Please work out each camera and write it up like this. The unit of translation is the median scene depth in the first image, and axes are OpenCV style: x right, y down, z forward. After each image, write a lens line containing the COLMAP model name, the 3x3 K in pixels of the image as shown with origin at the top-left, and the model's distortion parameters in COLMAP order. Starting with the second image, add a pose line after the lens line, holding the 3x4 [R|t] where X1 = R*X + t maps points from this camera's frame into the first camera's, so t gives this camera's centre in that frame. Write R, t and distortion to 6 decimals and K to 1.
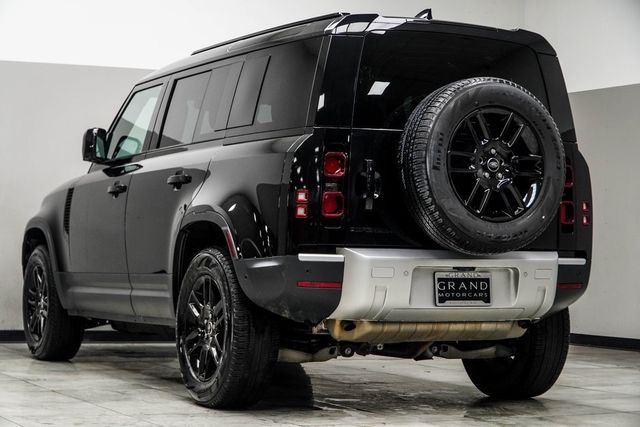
lens RADIAL K [[1372.6, 0, 320.0], [0, 1372.6, 213.5], [0, 0, 1]] dist [0.000389, 0.049570]
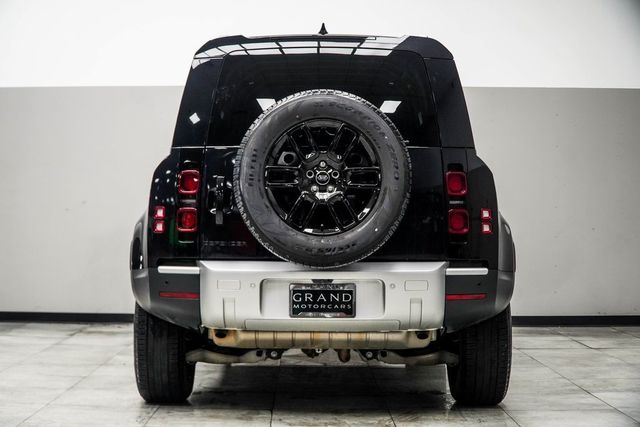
lens RADIAL K [[1062.6, 0, 320.0], [0, 1062.6, 213.5], [0, 0, 1]] dist [-0.014371, -0.039430]
pose [[0.883134, -0.015622, -0.468861, 0.472789], [0.024041, 0.999639, 0.011977, -0.018502], [0.468504, -0.021849, 0.883191, 0.313415]]
